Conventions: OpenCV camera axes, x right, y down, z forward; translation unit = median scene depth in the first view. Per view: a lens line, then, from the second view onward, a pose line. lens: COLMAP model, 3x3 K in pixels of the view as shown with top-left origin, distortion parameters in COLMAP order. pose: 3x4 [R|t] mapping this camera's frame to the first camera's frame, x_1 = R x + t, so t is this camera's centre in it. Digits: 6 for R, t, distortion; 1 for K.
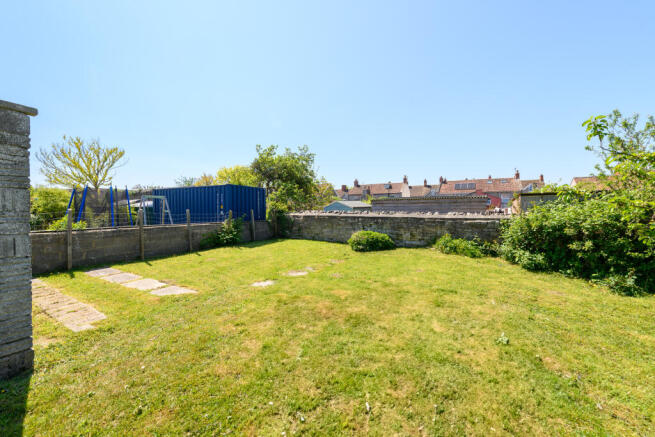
lens RADIAL K [[262.1, 0, 322.7], [0, 262.1, 217.8], [0, 0, 1]] dist [0.003755, -0.000543]
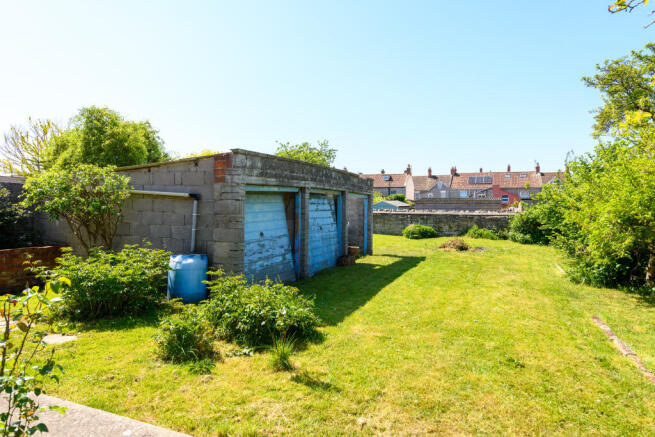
lens RADIAL K [[417.9, 0, 322.0], [0, 417.9, 213.4], [0, 0, 1]] dist [0.025716, 0.000448]
pose [[0.989772, 0.003512, 0.142612, -0.624475], [-0.001353, 0.999883, -0.015239, 0.027524], [-0.142648, 0.014890, 0.989661, -1.054945]]
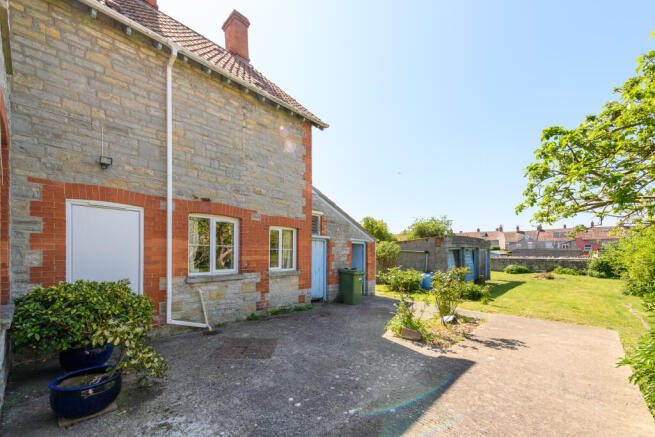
lens RADIAL K [[262.1, 0, 315.9], [0, 262.1, 255.7], [0, 0, 1]] dist [0.003755, -0.000543]
pose [[0.967858, 0.002082, -0.251489, -0.908416], [-0.008093, 0.999706, -0.022873, 0.035799], [0.251367, 0.024173, 0.967590, -1.585354]]
